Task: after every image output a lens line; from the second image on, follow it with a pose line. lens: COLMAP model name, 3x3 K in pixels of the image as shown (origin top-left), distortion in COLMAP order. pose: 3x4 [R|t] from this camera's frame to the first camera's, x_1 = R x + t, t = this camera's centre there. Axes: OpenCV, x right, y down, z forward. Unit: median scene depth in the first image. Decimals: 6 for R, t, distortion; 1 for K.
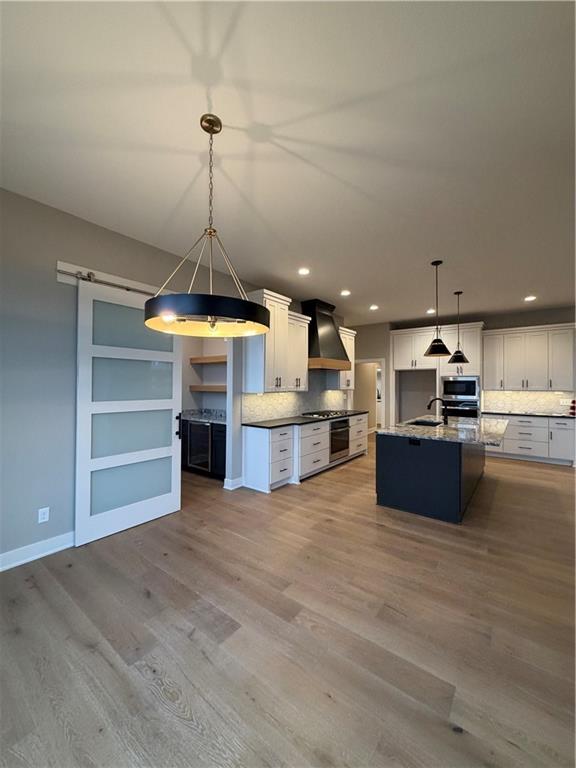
lens RADIAL K [[305.3, 0, 287.6], [0, 305.3, 381.3], [0, 0, 1]] dist [-0.007291, -0.000233]
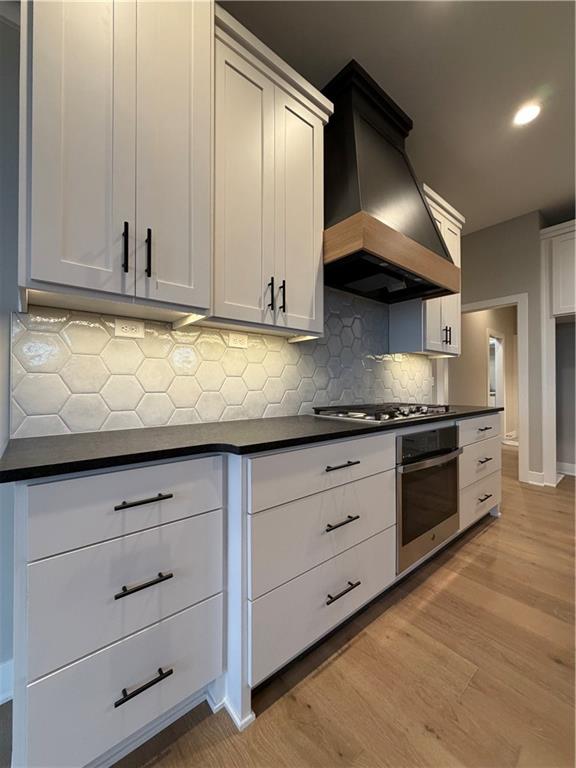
lens RADIAL K [[305.3, 0, 289.5], [0, 305.3, 381.0], [0, 0, 1]] dist [-0.007291, -0.000233]
pose [[0.976172, -0.004834, -0.216945, 0.118340], [0.003465, 0.999972, -0.006691, 0.095195], [0.216972, 0.005780, 0.976161, 0.810074]]
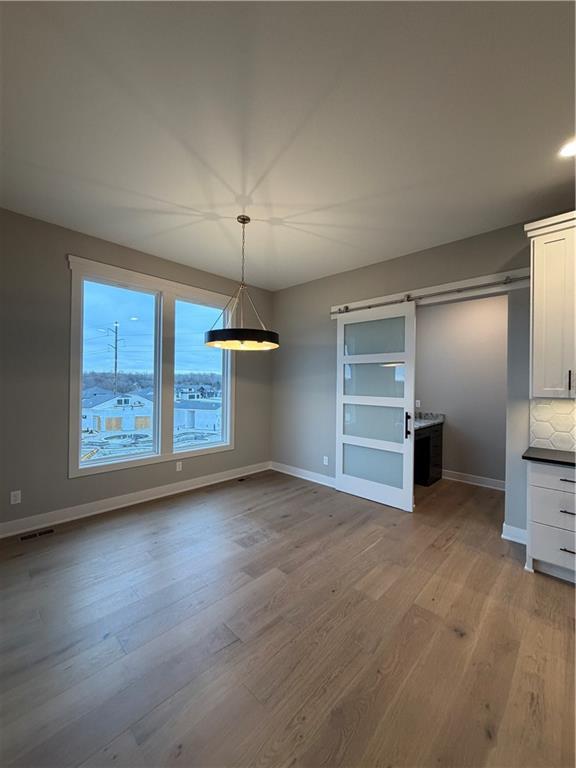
lens RADIAL K [[305.3, 0, 287.2], [0, 305.3, 380.7], [0, 0, 1]] dist [-0.007291, -0.000233]
pose [[-0.103769, -0.018411, -0.994431, 0.530017], [-0.006809, 0.999818, -0.017801, 0.017140], [0.994578, 0.004924, -0.103876, 0.561731]]
